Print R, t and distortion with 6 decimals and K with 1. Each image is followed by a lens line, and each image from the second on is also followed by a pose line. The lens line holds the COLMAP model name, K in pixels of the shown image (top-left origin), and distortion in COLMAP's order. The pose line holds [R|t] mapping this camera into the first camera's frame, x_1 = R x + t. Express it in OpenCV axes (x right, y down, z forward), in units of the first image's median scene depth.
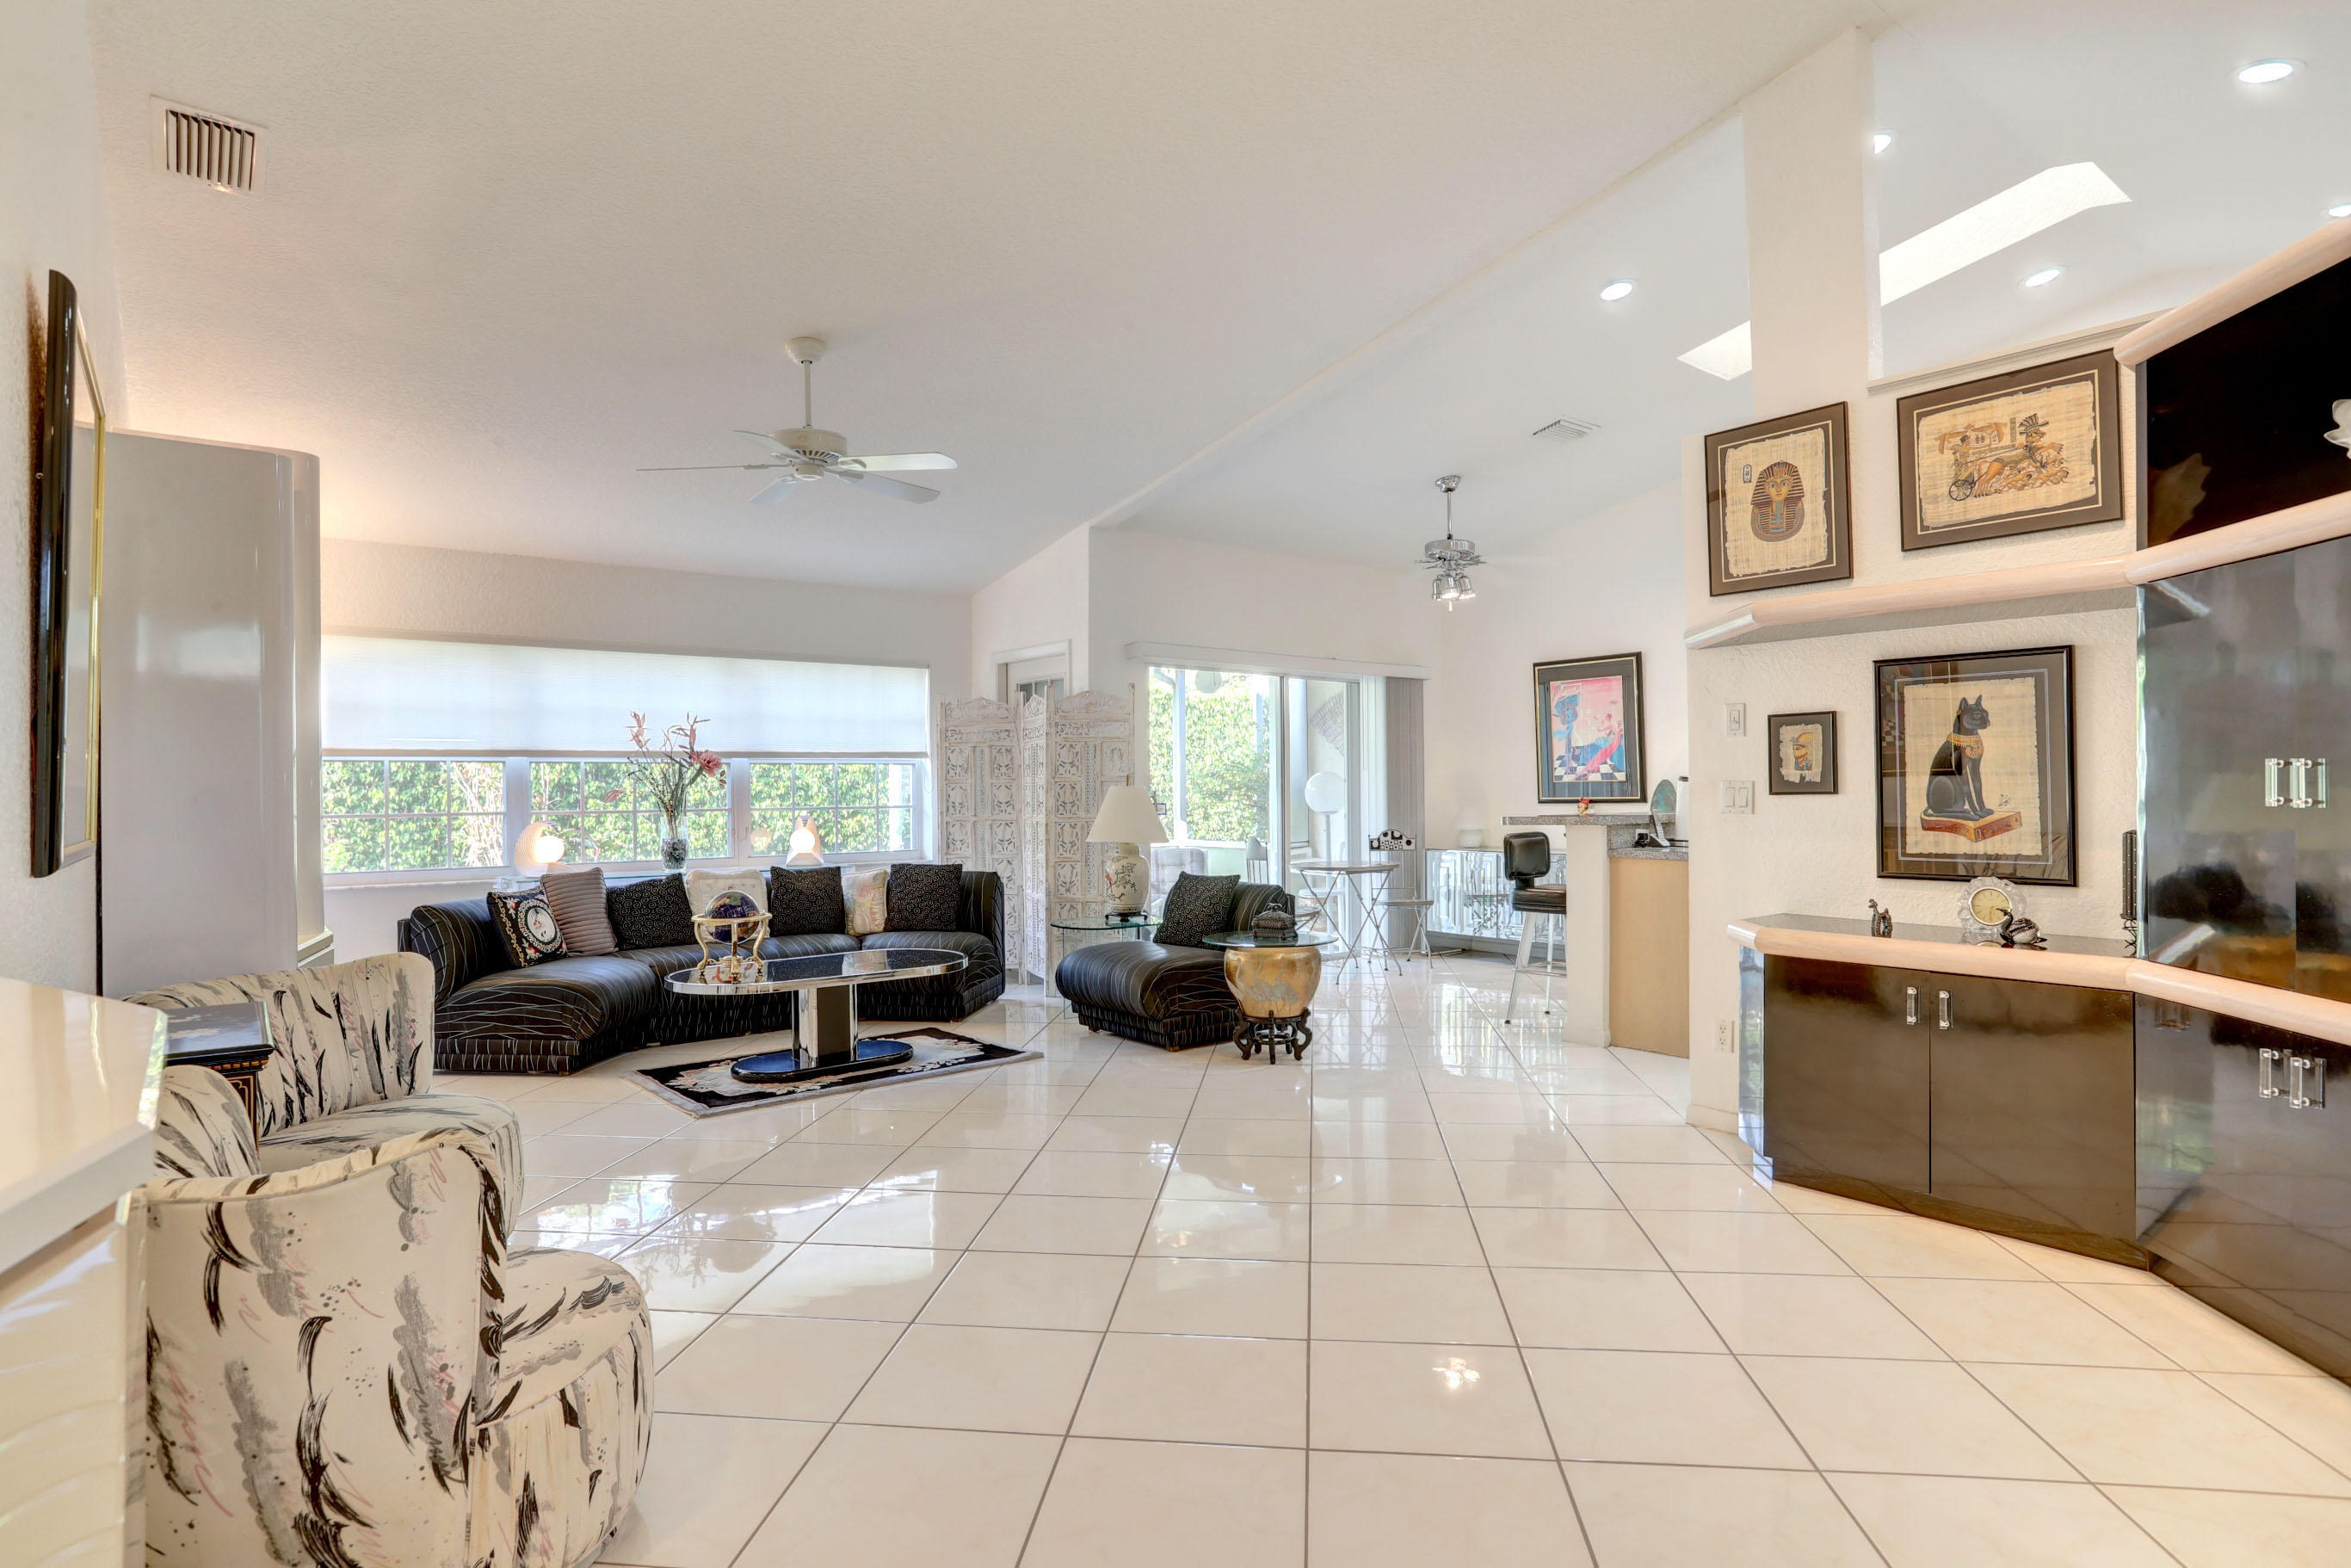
lens RADIAL K [[1239.7, 0, 1181.5], [0, 1239.7, 772.7], [0, 0, 1]] dist [-0.018013, 0.002344]
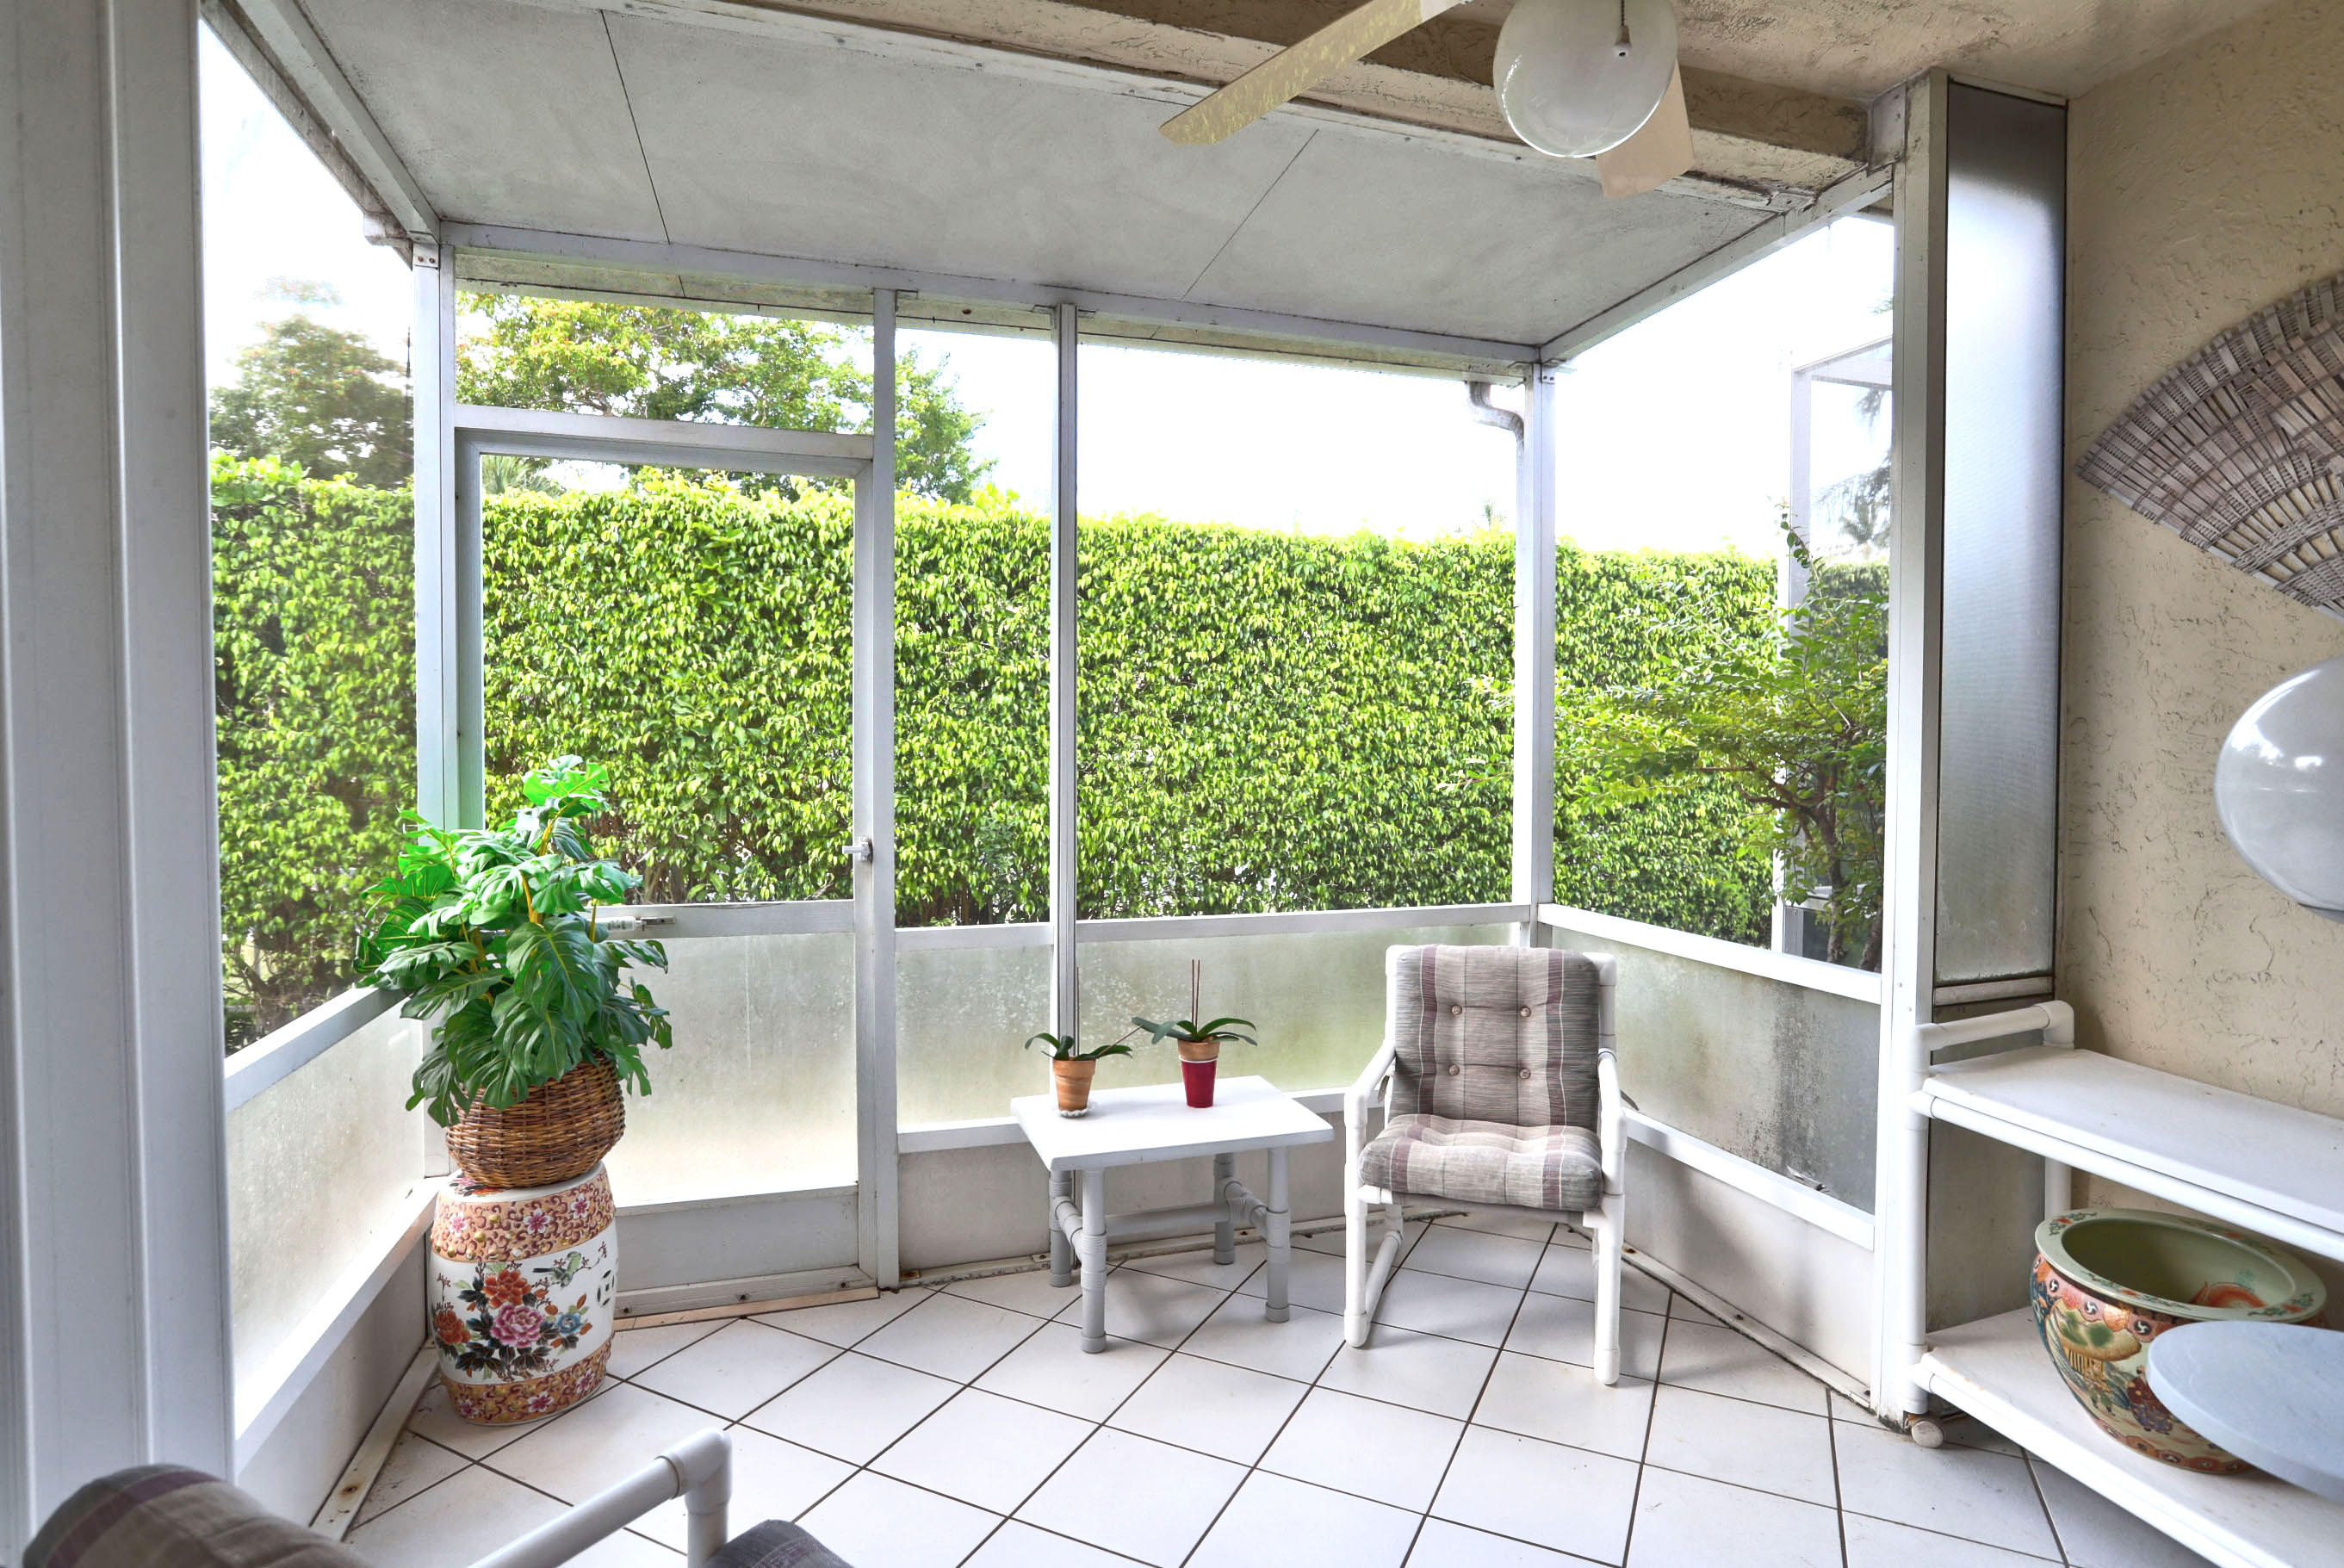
lens RADIAL K [[1204.7, 0, 1170.0], [0, 1204.7, 779.3], [0, 0, 1]] dist [-0.054339, 0.046792]
pose [[0.933572, 0.022990, -0.357651, 0.045457], [-0.007369, 0.998961, 0.044979, 0.016193], [0.358314, -0.039355, 0.932771, 1.339465]]
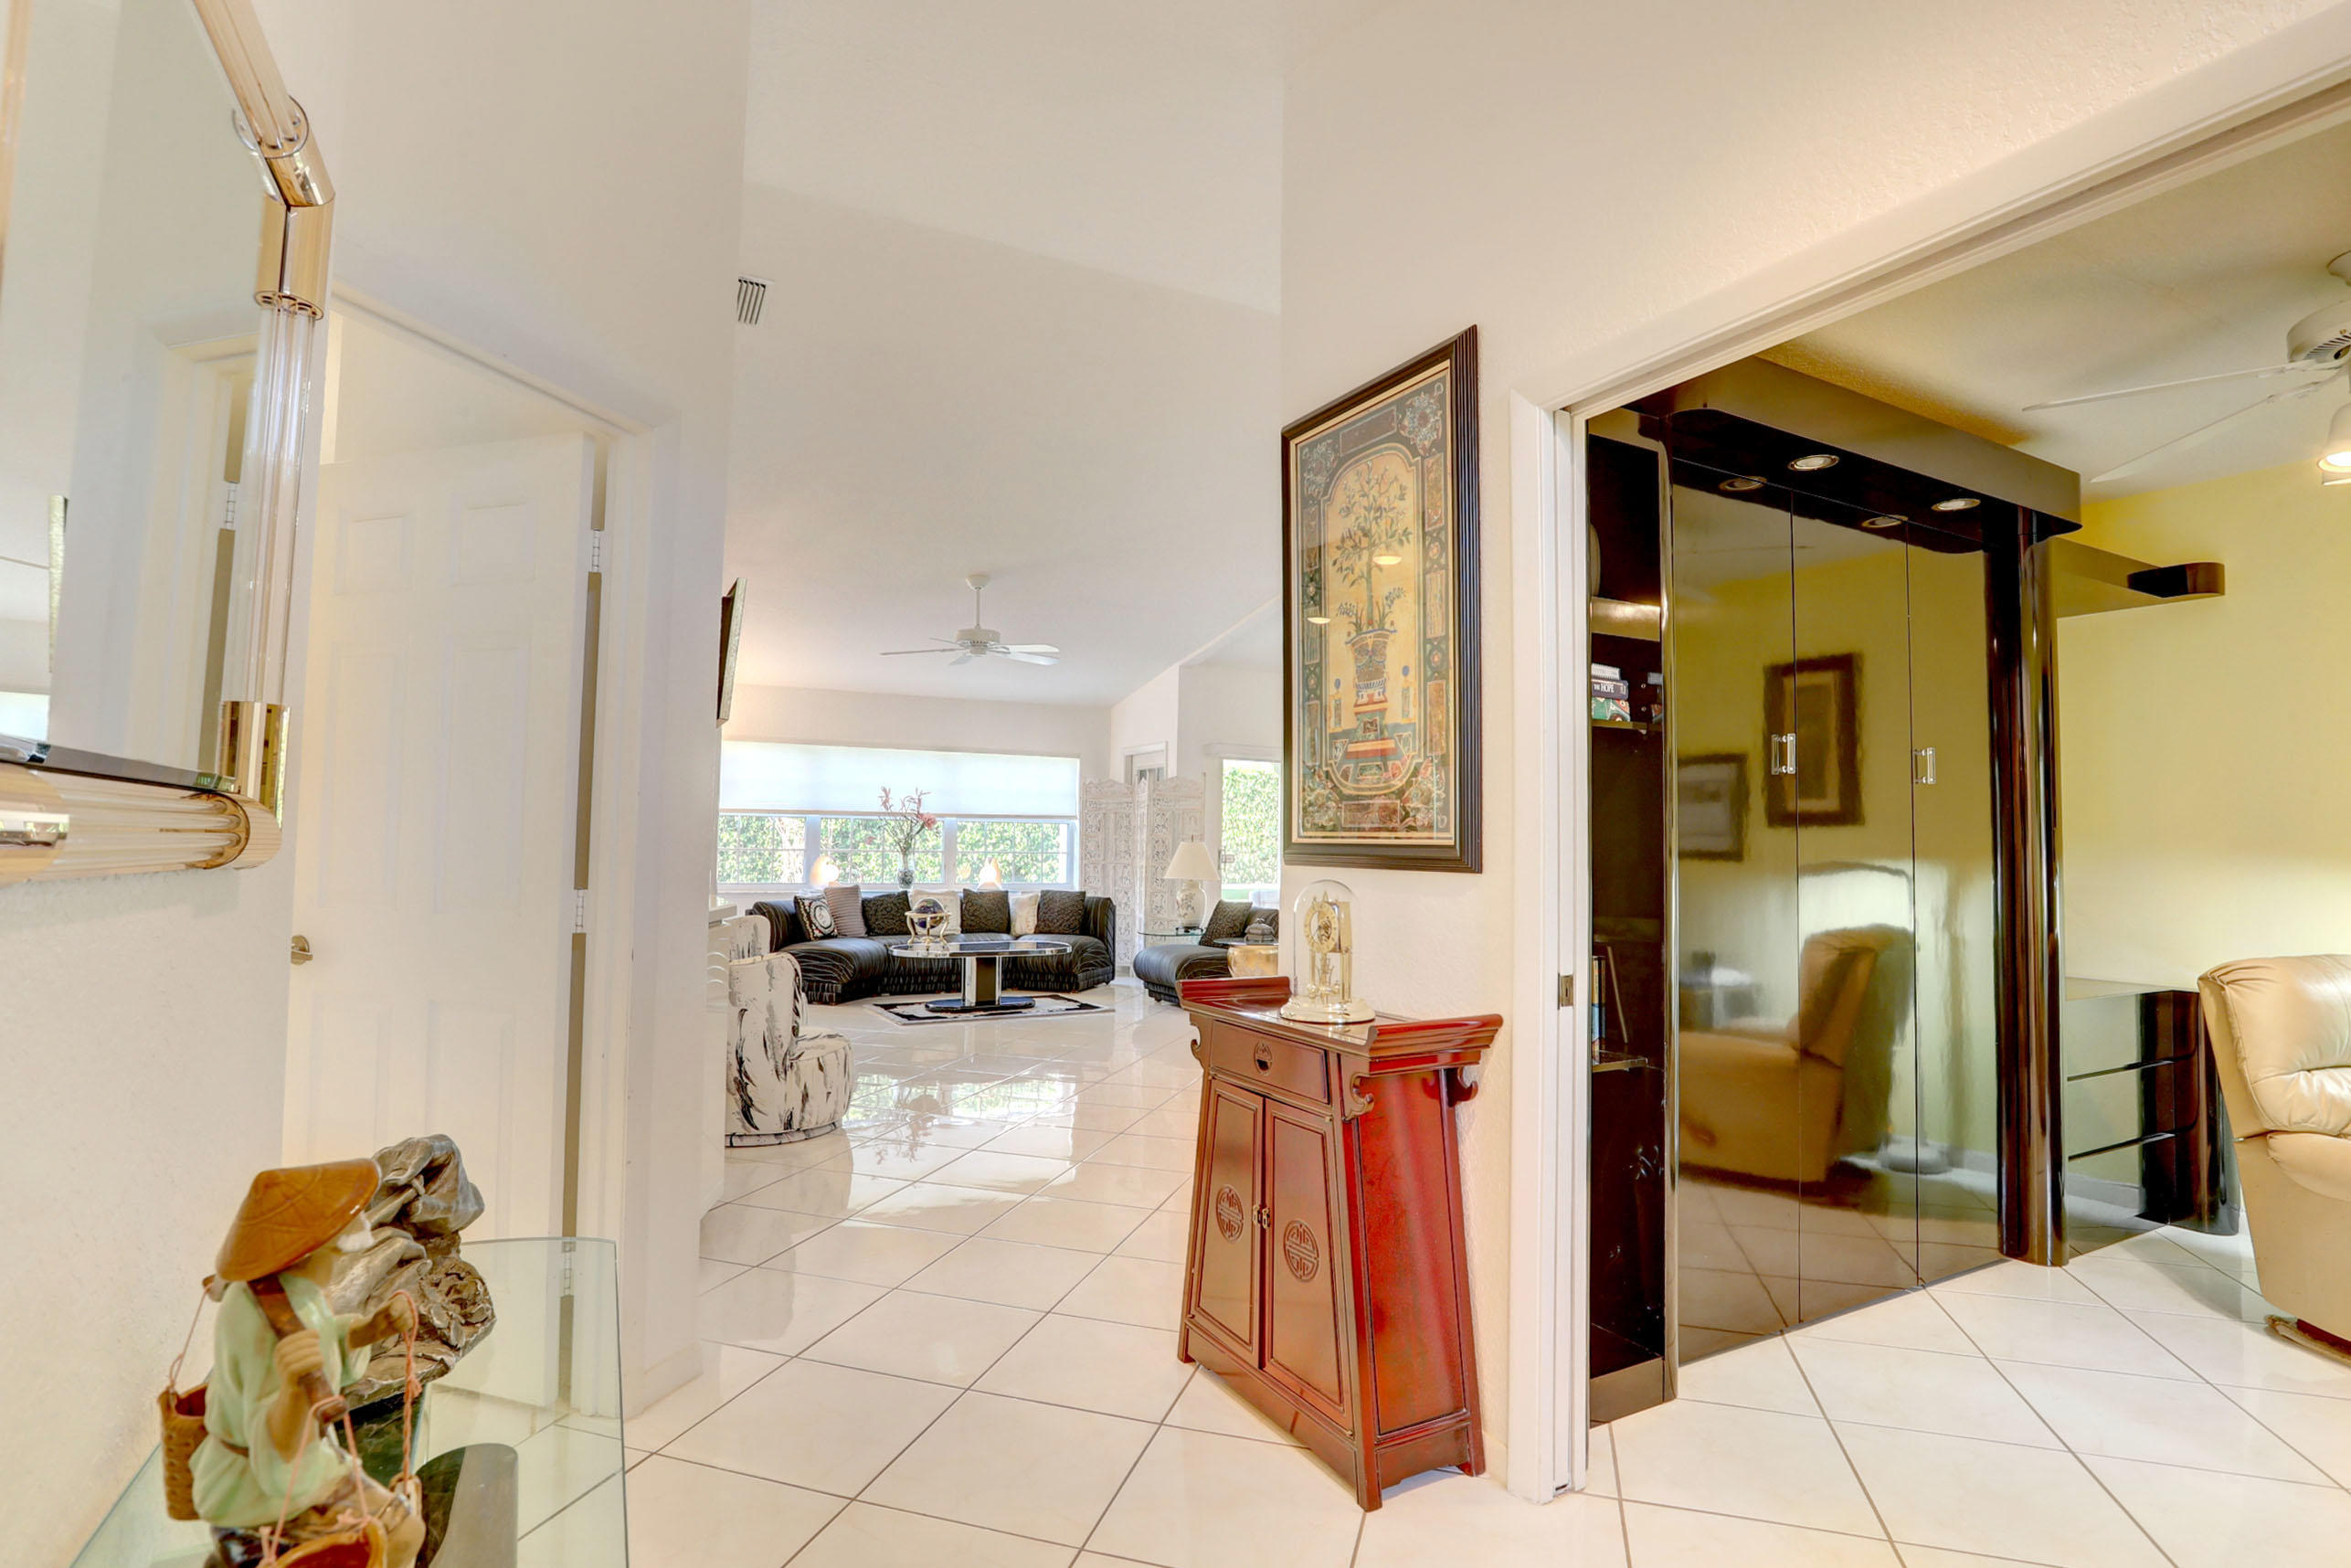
lens RADIAL K [[1154.1, 0, 1175.5], [0, 1154.1, 784.0], [0, 0, 1]] dist [-0.000545, -0.000186]
pose [[0.981627, 0.013516, -0.190331, 0.236261], [-0.021238, 0.999030, -0.038586, -0.005543], [0.189625, 0.041919, 0.980961, -0.435463]]
